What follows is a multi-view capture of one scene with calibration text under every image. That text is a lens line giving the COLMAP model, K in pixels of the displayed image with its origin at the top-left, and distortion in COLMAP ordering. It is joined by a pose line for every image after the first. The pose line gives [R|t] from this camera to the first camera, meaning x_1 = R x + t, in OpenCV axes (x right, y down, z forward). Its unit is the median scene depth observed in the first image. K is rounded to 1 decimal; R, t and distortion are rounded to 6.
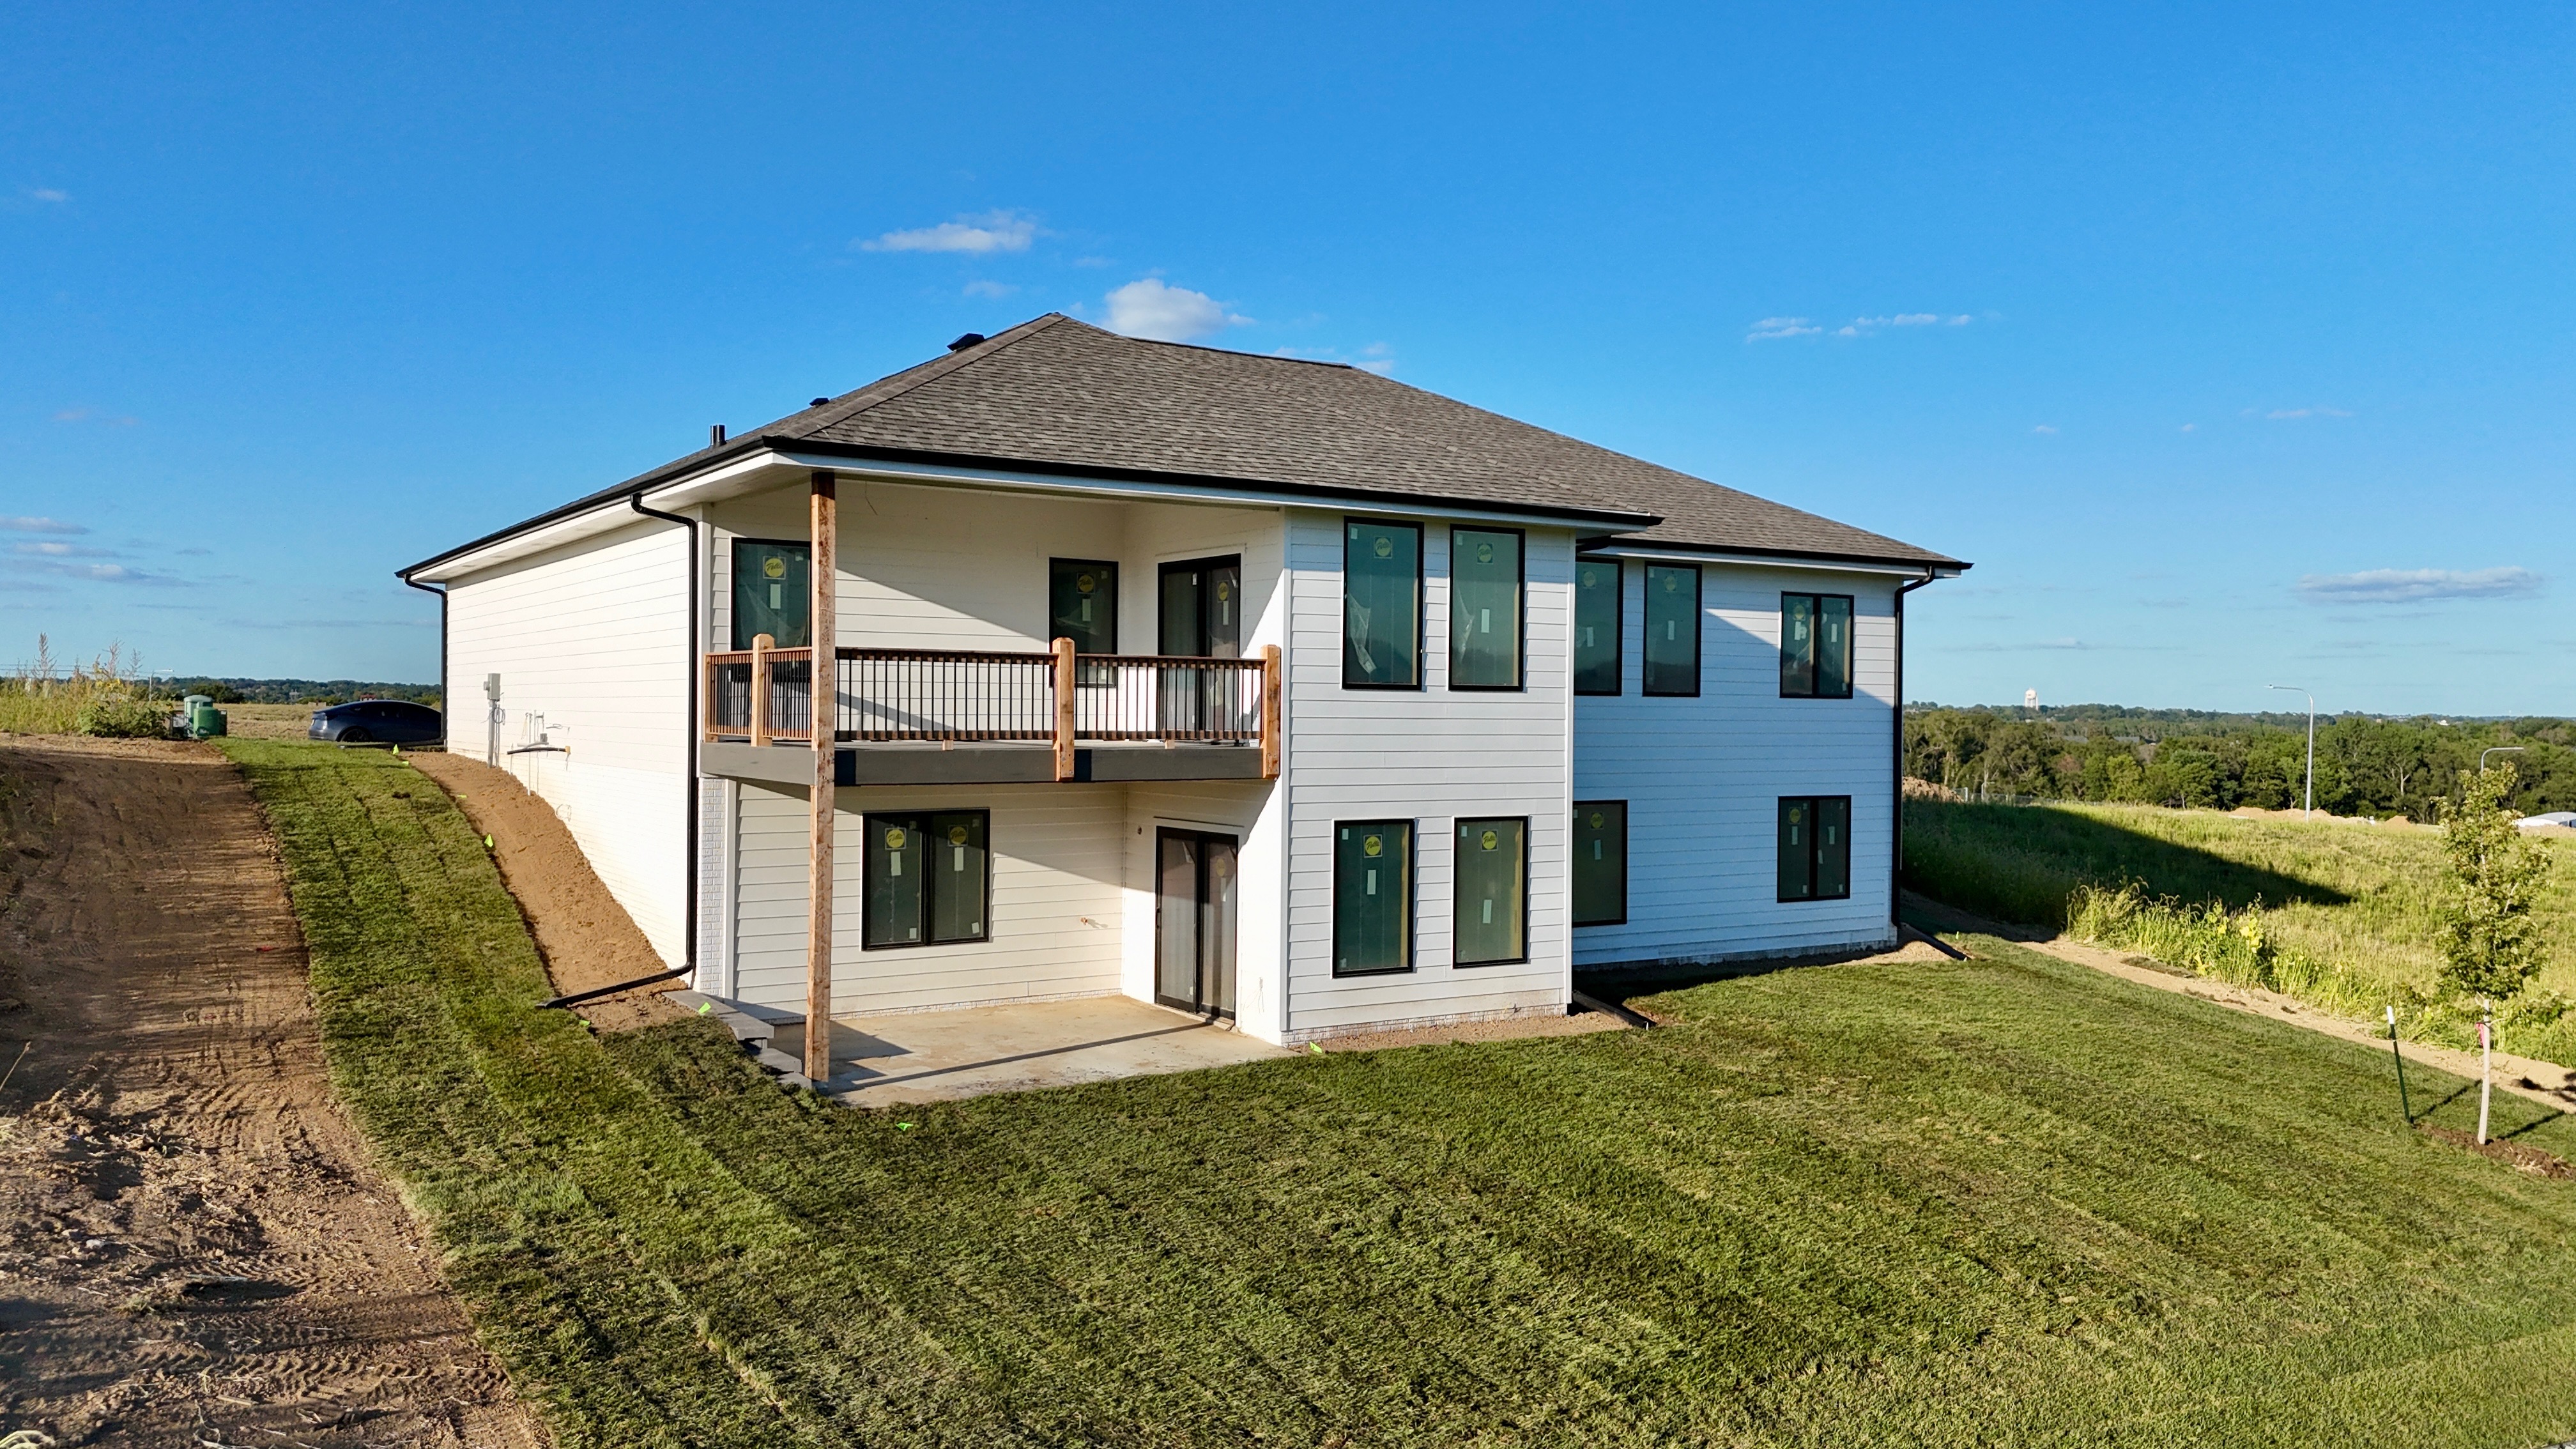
lens RADIAL K [[1924.2, 0, 1288.0], [0, 1924.2, 724.5], [0, 0, 1]] dist [0.039387, -0.006439]
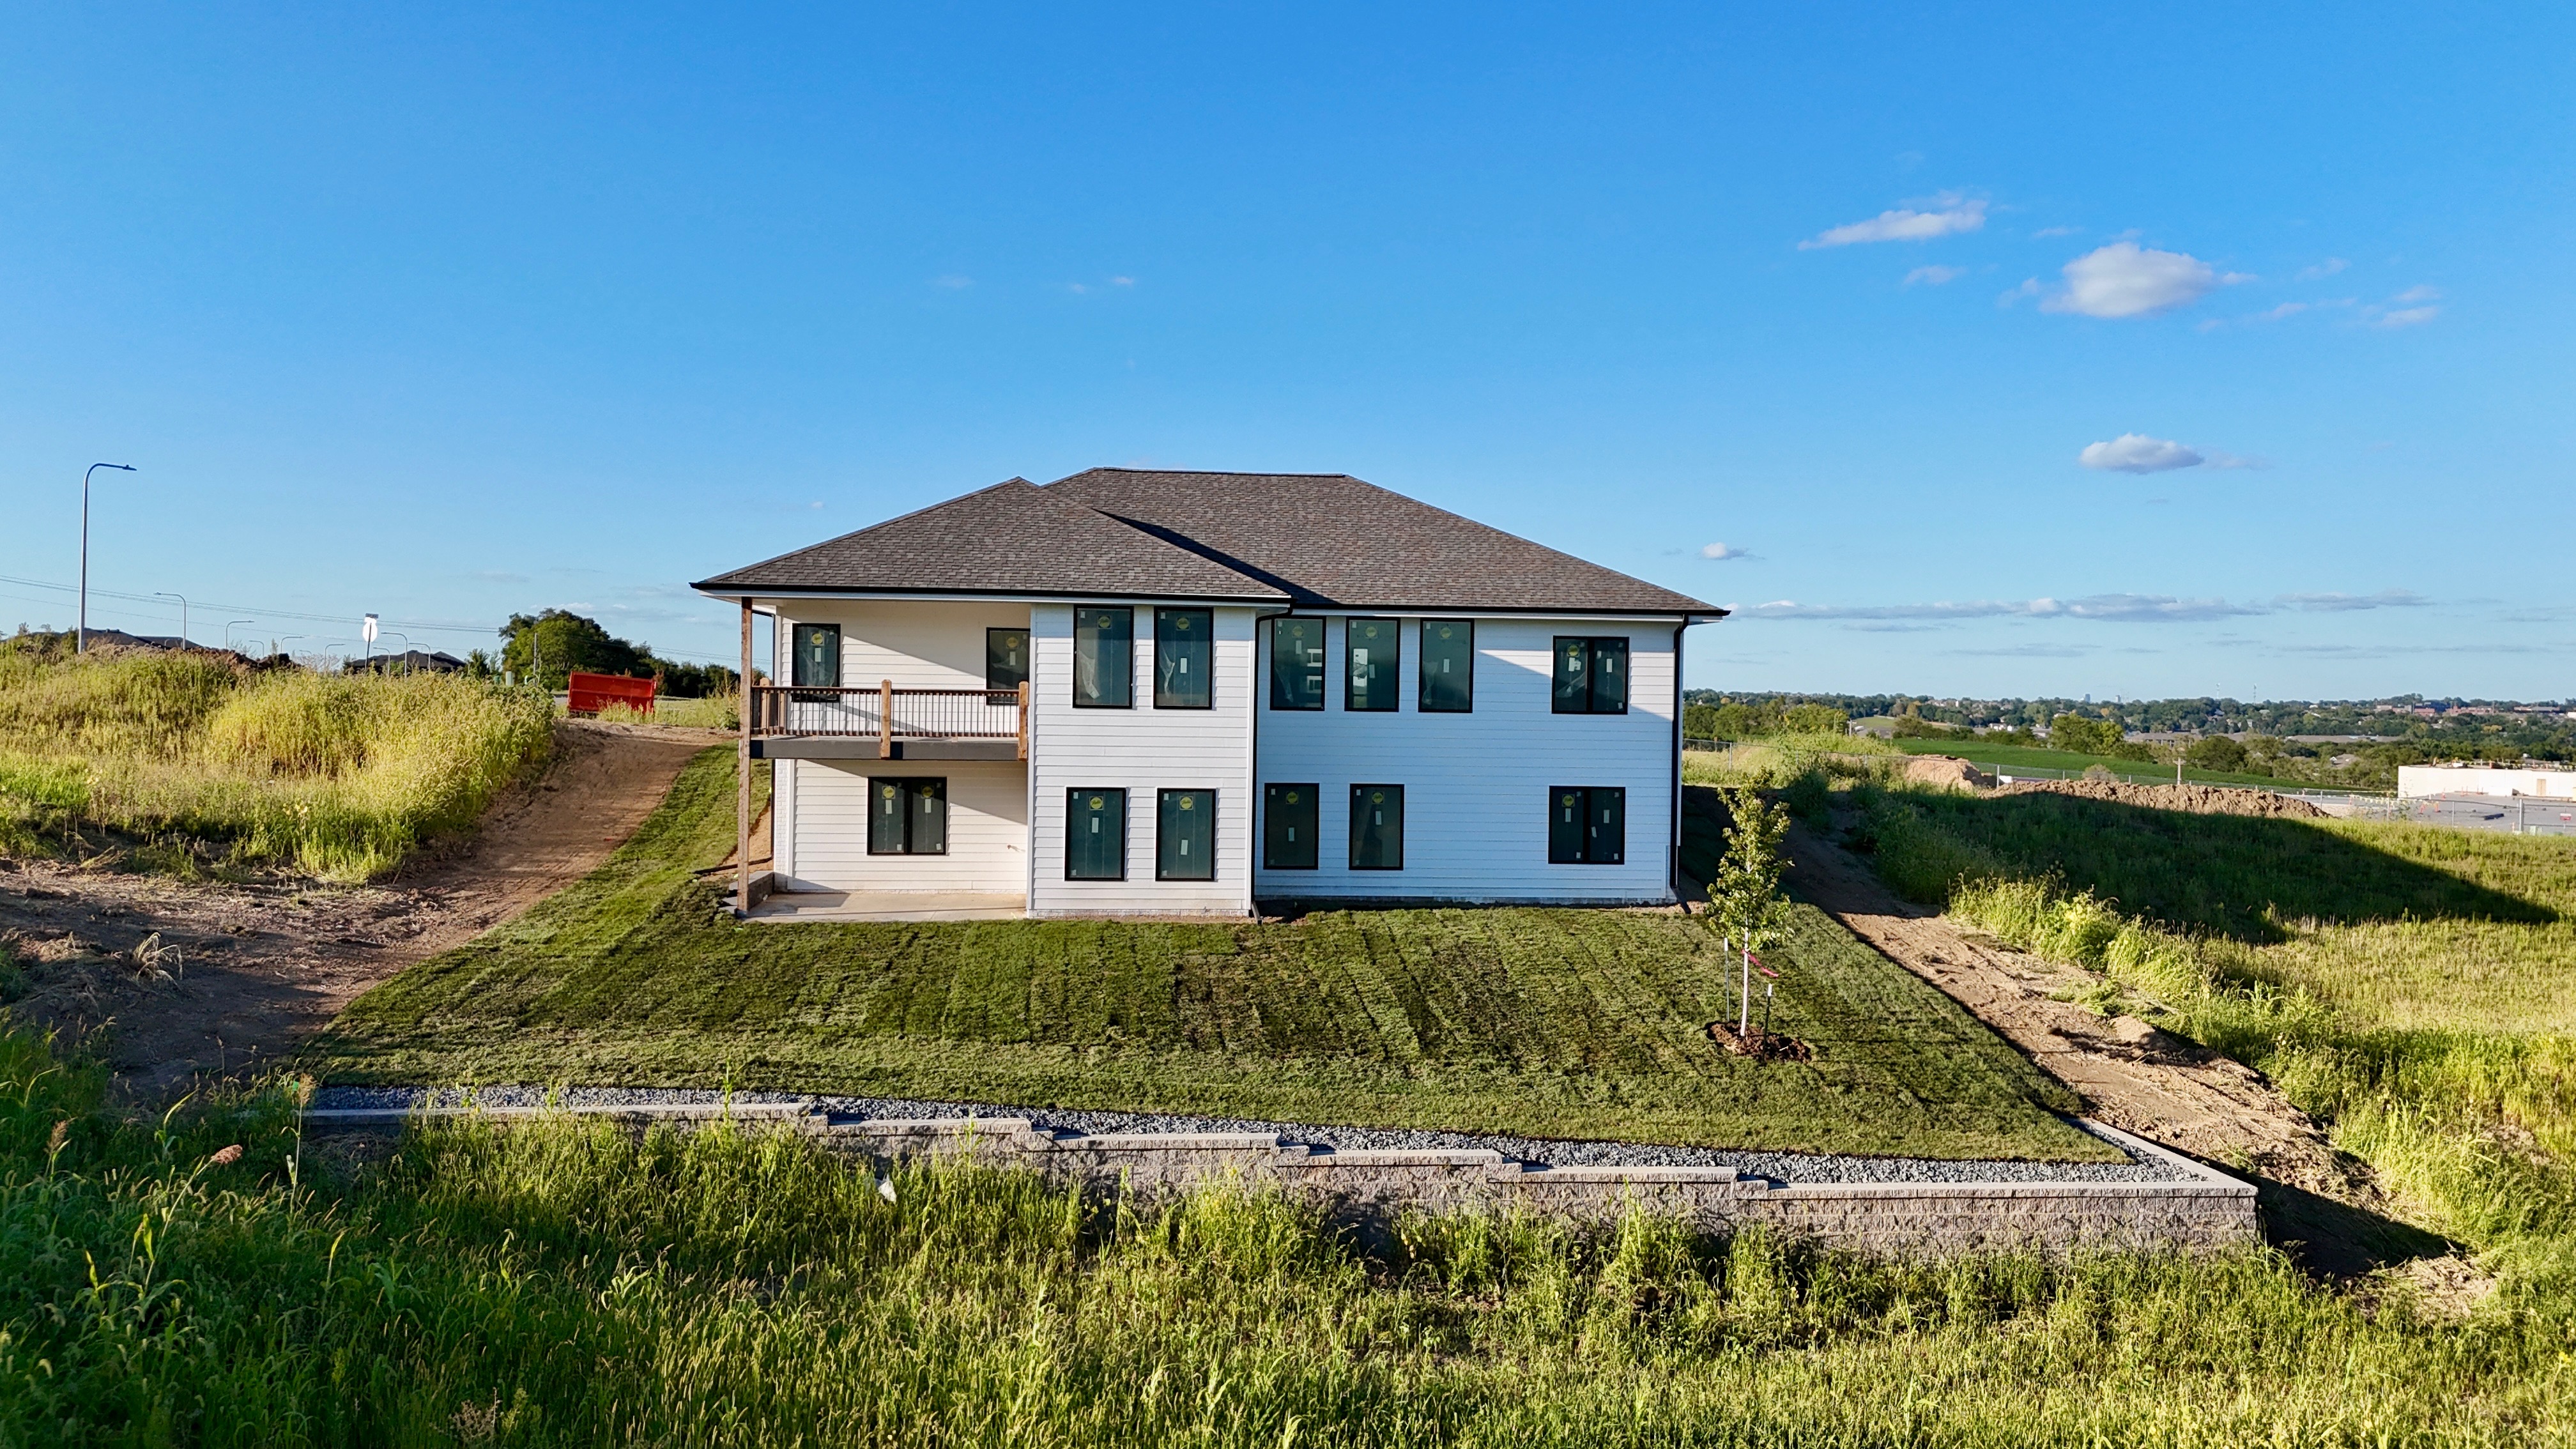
lens RADIAL K [[1924.2, 0, 1288.0], [0, 1924.2, 724.5], [0, 0, 1]] dist [0.039387, -0.006439]
pose [[0.885913, 0.009222, -0.463761, 0.900814], [-0.009488, 0.999953, 0.001760, -0.008458], [0.463755, 0.002841, 0.885959, -0.366425]]
